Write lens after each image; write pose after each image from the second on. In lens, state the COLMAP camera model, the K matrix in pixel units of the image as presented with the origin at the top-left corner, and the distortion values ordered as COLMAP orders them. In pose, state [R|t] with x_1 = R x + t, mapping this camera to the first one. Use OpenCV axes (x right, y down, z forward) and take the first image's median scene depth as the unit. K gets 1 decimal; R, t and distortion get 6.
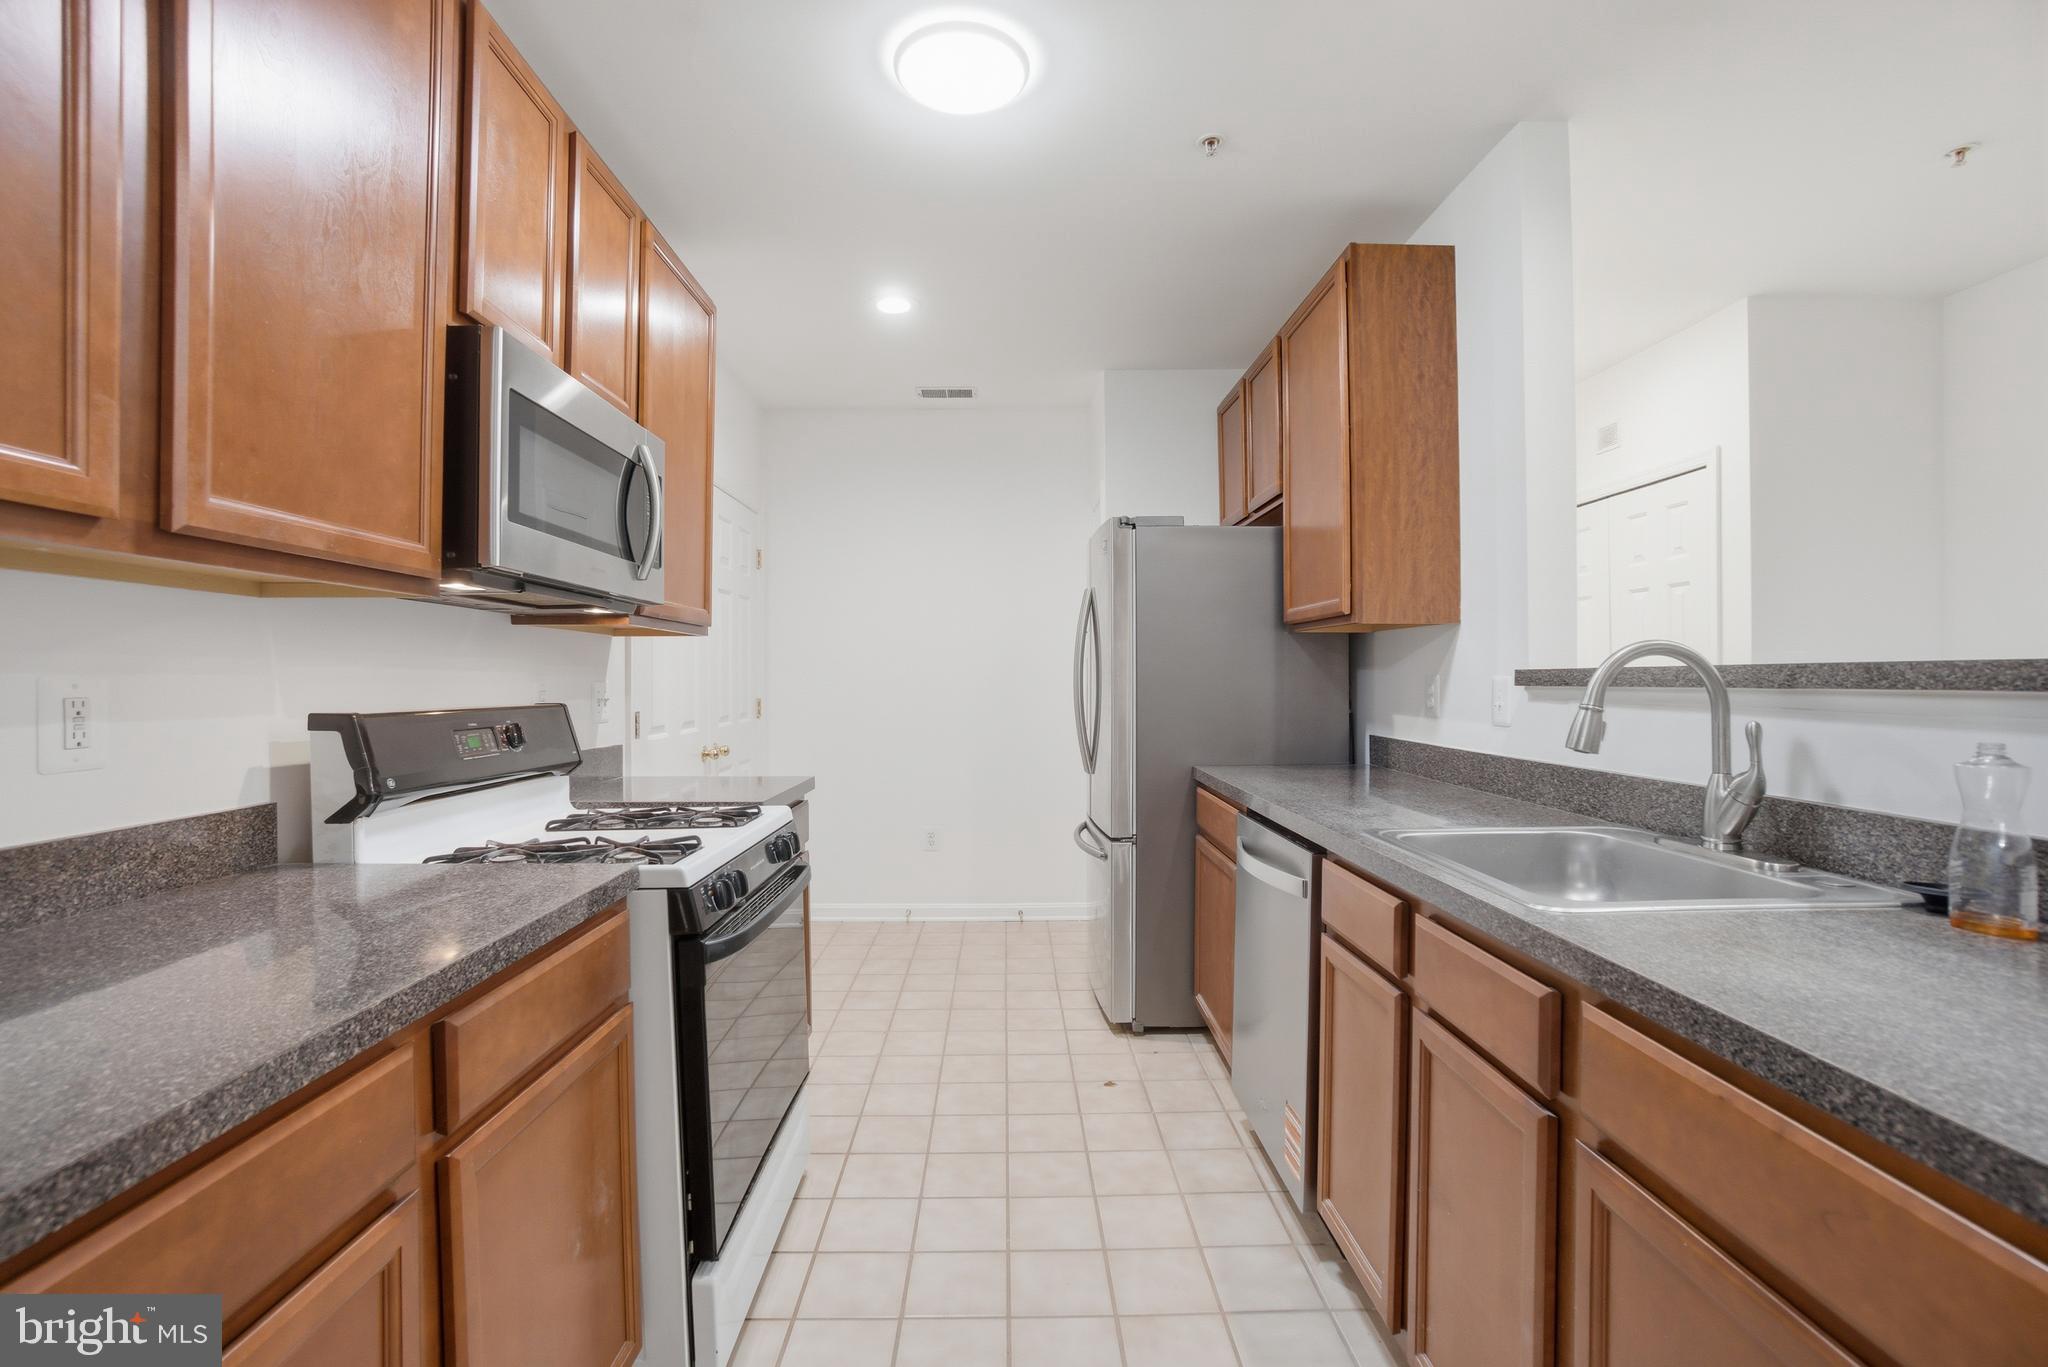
lens RADIAL K [[915.1, 0, 1013.2], [0, 915.1, 680.5], [0, 0, 1]] dist [-0.008524, 0.002187]
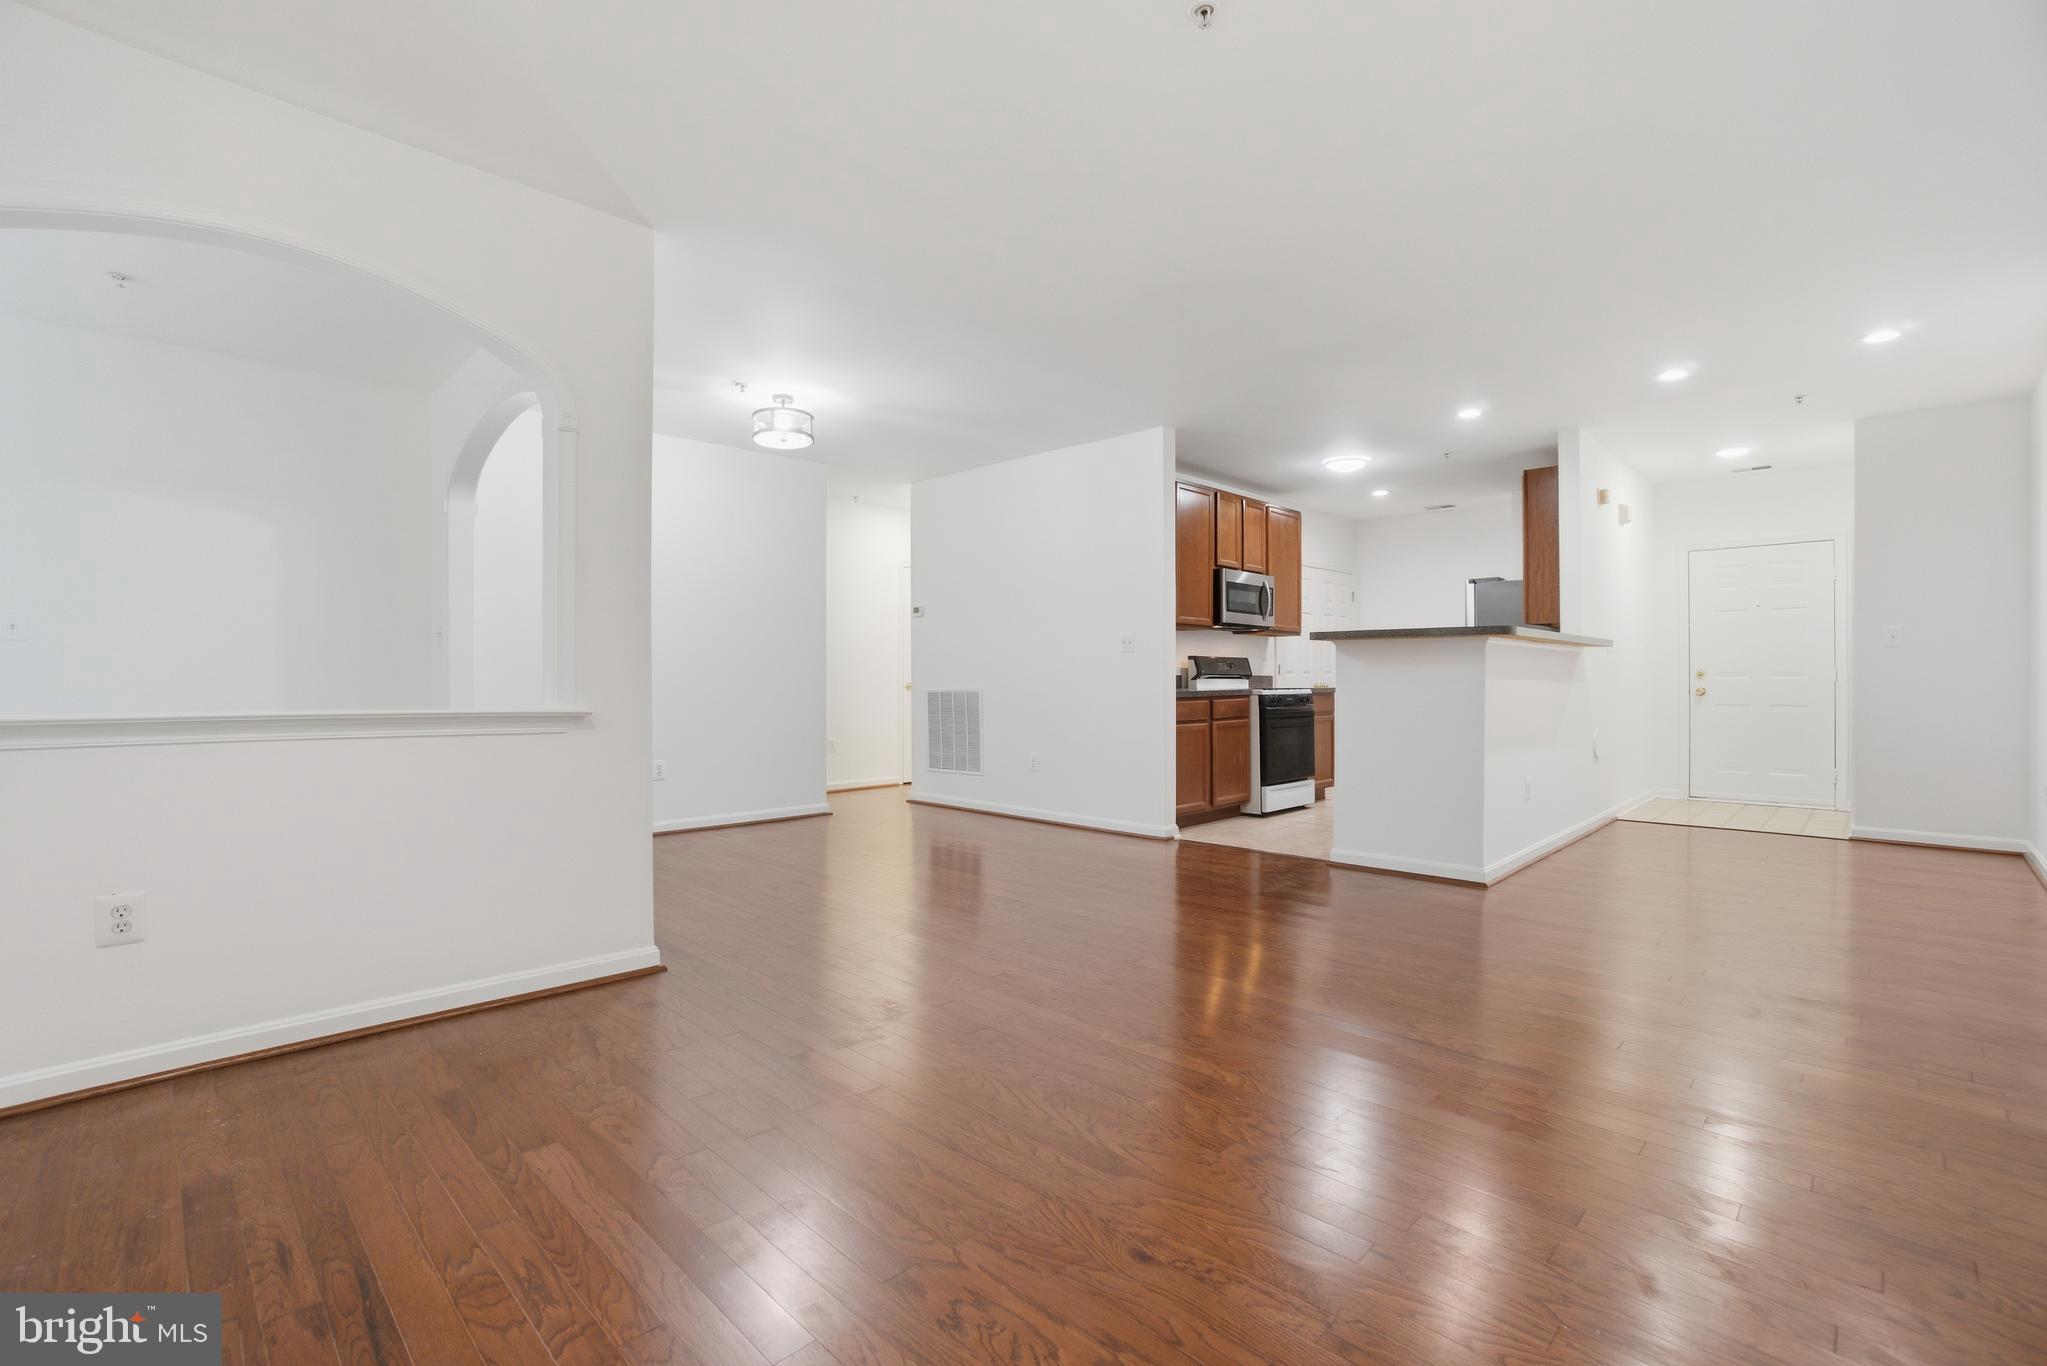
lens RADIAL K [[914.7, 0, 1013.1], [0, 914.7, 678.9], [0, 0, 1]] dist [-0.008524, 0.002187]
pose [[0.696785, 0.006889, -0.717247, 1.840581], [-0.007033, 0.999971, 0.002772, 0.140040], [0.717245, 0.003113, 0.696814, -2.729987]]
